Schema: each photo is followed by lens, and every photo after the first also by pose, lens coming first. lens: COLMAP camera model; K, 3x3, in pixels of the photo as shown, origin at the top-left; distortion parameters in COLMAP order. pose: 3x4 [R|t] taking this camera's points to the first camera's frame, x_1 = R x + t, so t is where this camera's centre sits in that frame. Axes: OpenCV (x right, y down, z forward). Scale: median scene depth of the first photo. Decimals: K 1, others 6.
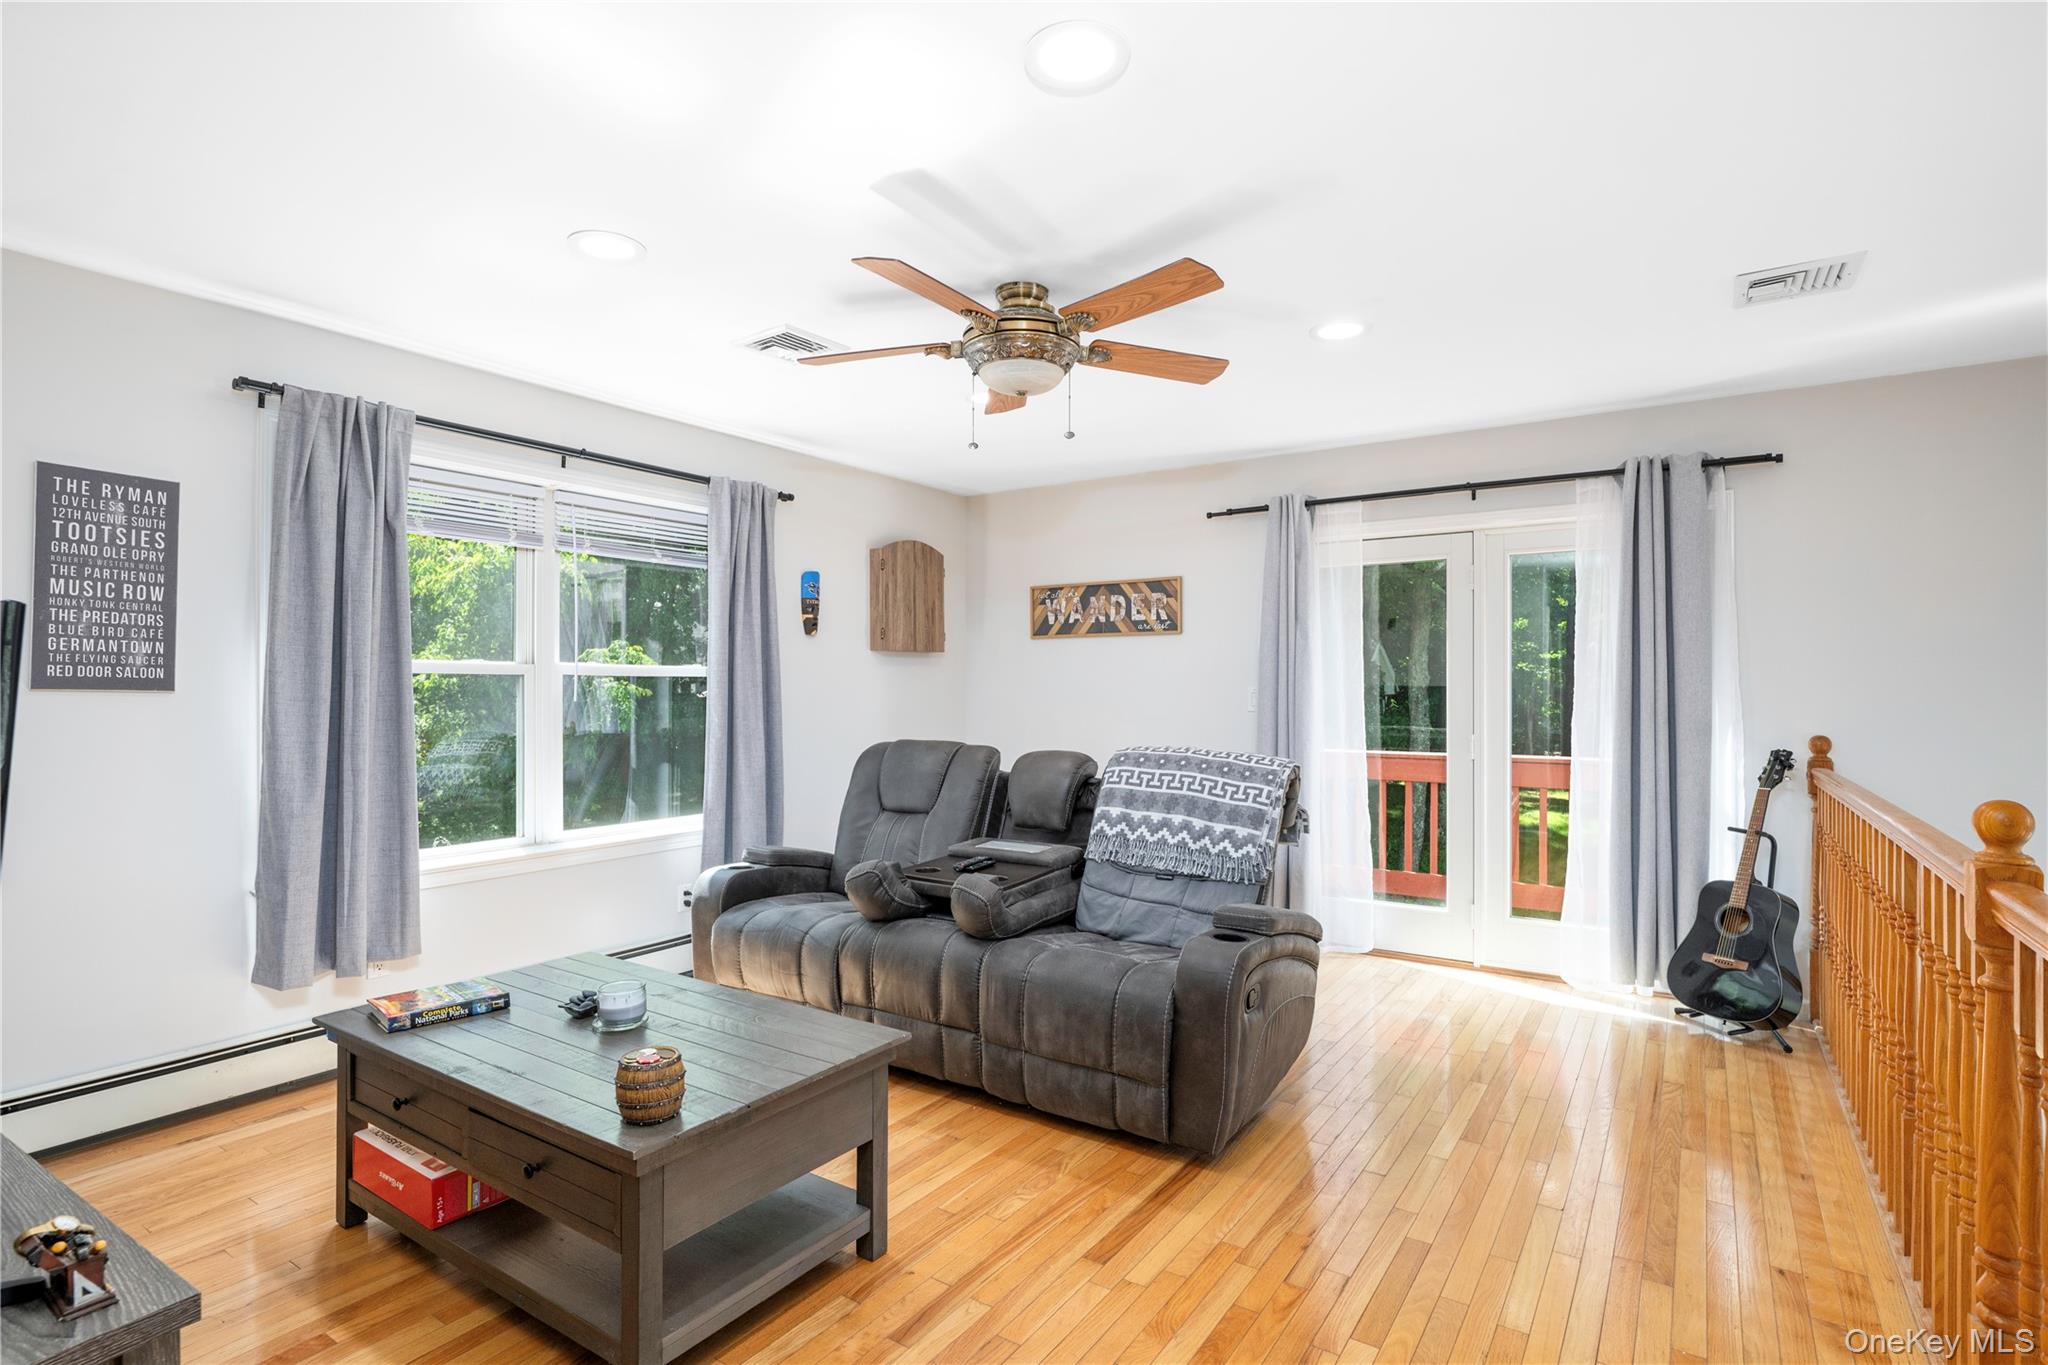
lens RADIAL K [[1012.7, 0, 1015.4], [0, 1012.7, 677.1], [0, 0, 1]] dist [0.004155, 0.000032]
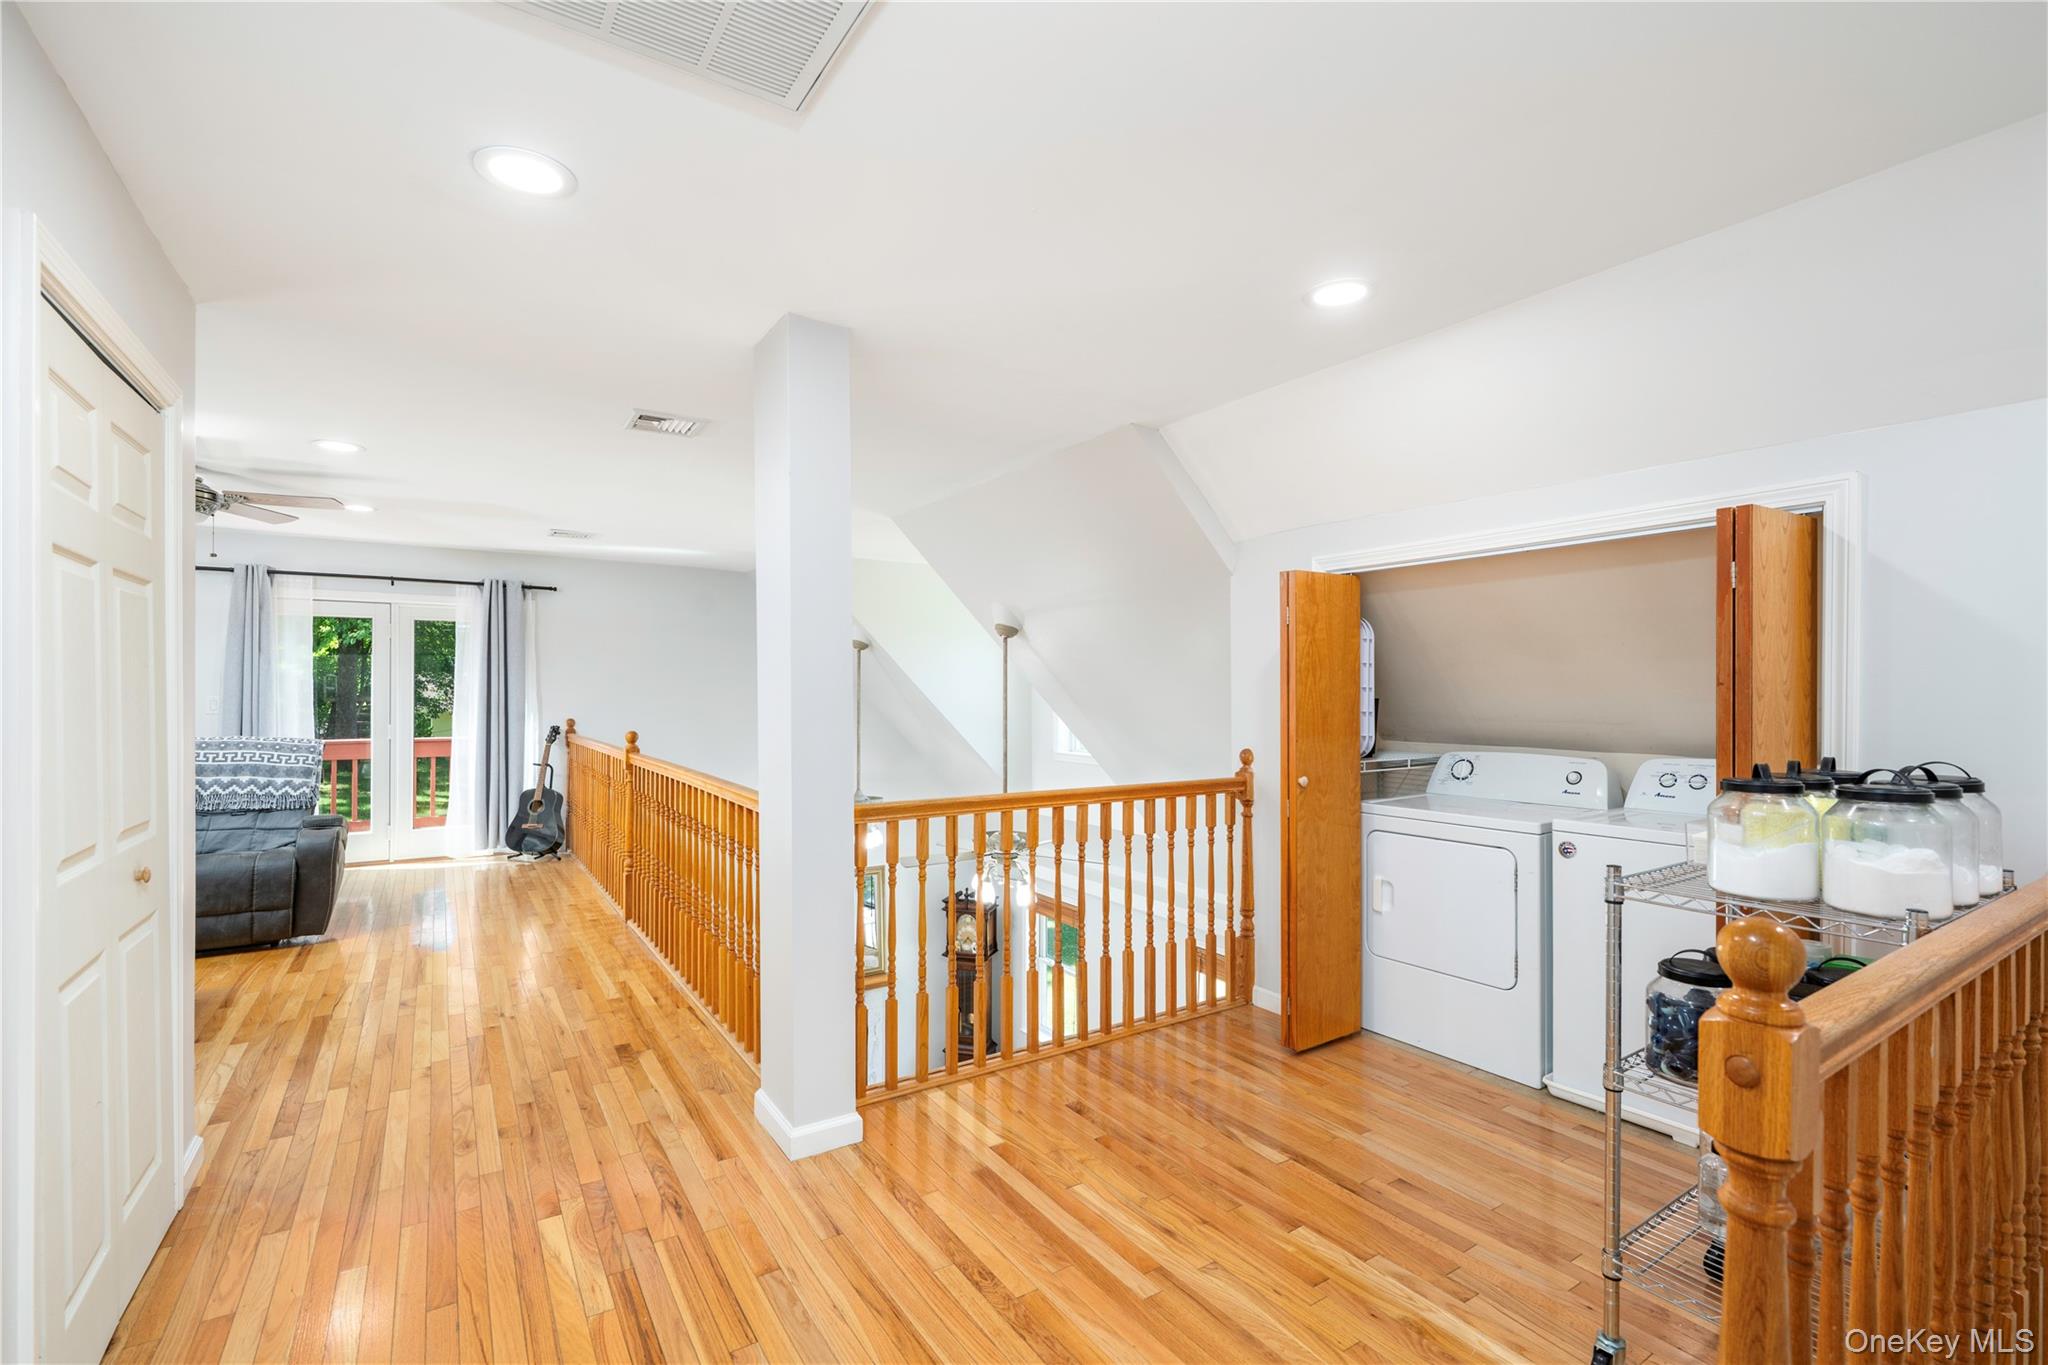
lens RADIAL K [[910.5, 0, 1032.0], [0, 910.5, 692.6], [0, 0, 1]] dist [-0.000137, 0.000087]
pose [[0.386272, -0.001003, 0.922384, -0.638853], [-0.012369, 0.999904, 0.006267, -0.023182], [-0.922302, -0.013830, 0.386222, -0.680168]]
